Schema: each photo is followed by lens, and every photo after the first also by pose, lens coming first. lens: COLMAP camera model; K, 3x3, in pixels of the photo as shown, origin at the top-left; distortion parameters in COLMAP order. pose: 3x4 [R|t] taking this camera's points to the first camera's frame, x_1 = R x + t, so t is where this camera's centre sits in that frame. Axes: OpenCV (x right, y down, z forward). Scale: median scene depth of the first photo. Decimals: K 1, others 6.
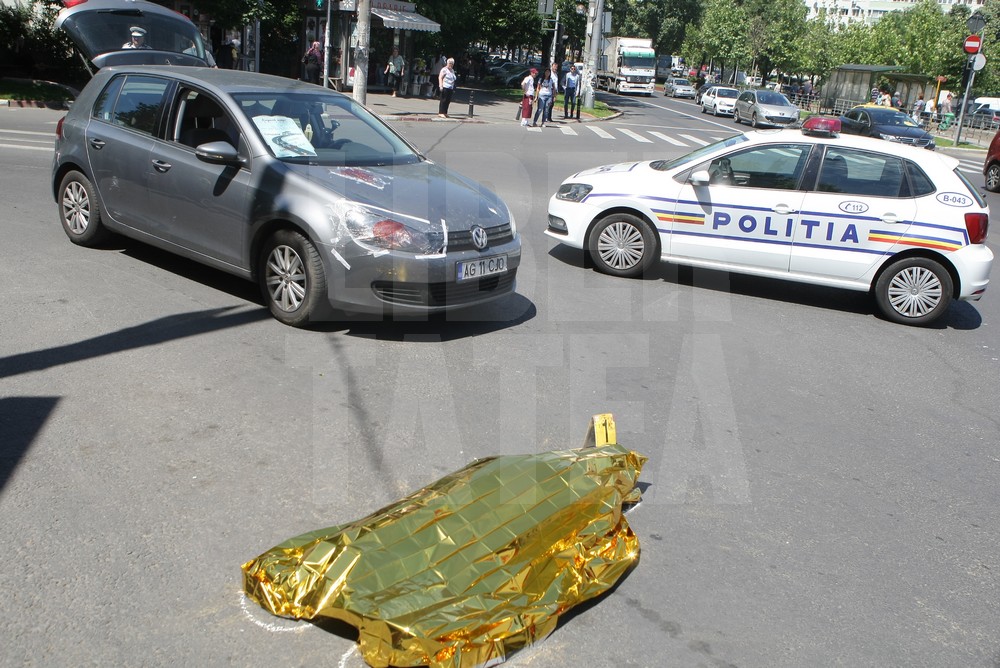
lens RADIAL K [[878.7, 0, 499.2], [0, 878.7, 333.9], [0, 0, 1]] dist [-0.116864, 0.096692]
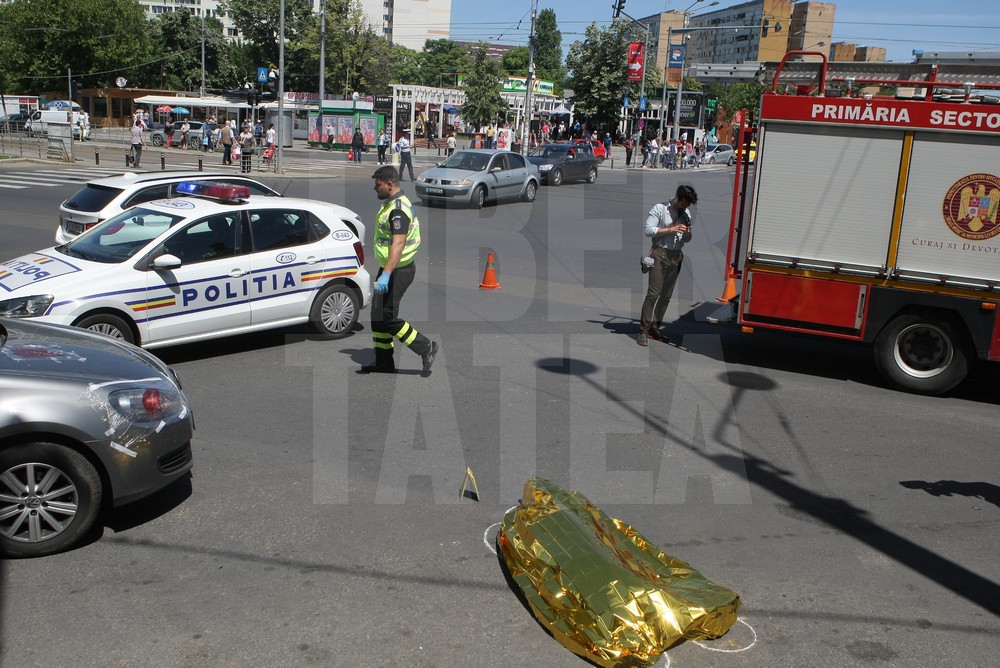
lens RADIAL K [[878.7, 0, 498.1], [0, 878.7, 331.7], [0, 0, 1]] dist [-0.116864, 0.096692]
pose [[0.435187, -0.275264, 0.857229, -0.520418], [0.267518, 0.948650, 0.168810, -0.174360], [-0.859678, 0.155860, 0.486478, 0.175762]]
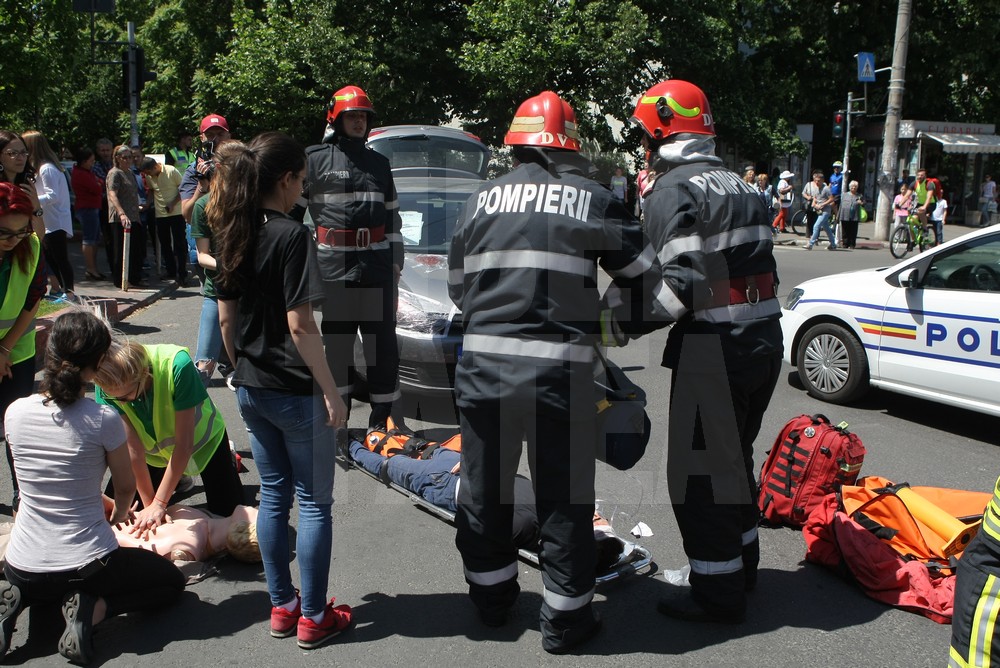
lens RADIAL K [[878.7, 0, 492.5], [0, 878.7, 324.6], [0, 0, 1]] dist [-0.116864, 0.096692]
pose [[0.744354, 0.038378, -0.666682, 0.480004], [-0.152082, 0.981855, -0.113279, 0.002163], [0.650237, 0.185710, 0.736684, 0.221431]]
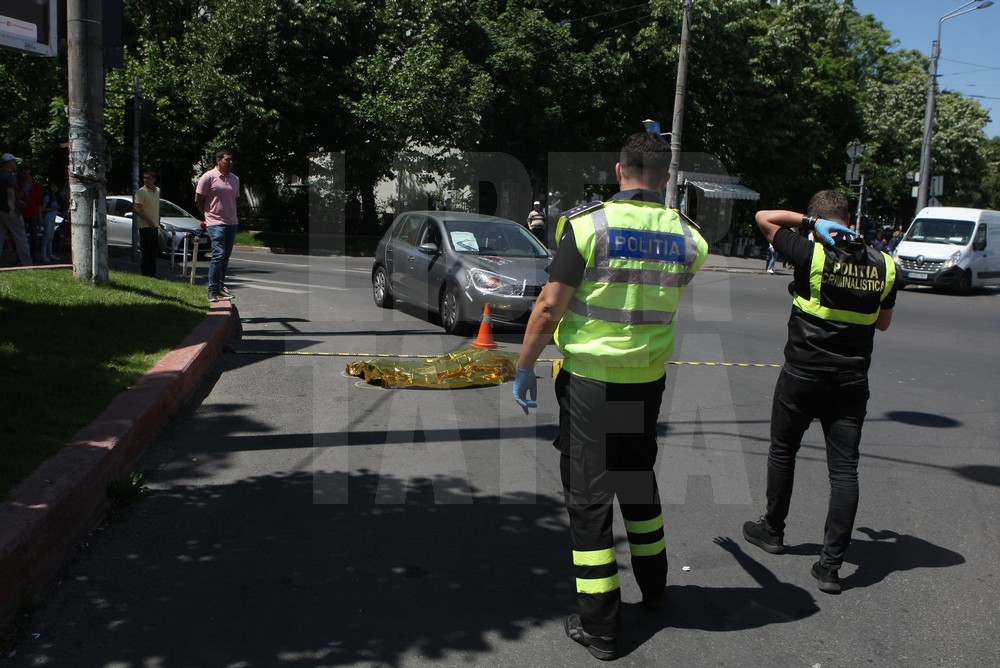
lens RADIAL K [[878.7, 0, 502.6], [0, 878.7, 337.4], [0, 0, 1]] dist [-0.116864, 0.096692]
pose [[0.900573, 0.019907, -0.434249, 0.546225], [-0.102524, 0.980497, -0.167673, 0.240222], [0.422442, 0.195523, 0.885050, -0.516985]]
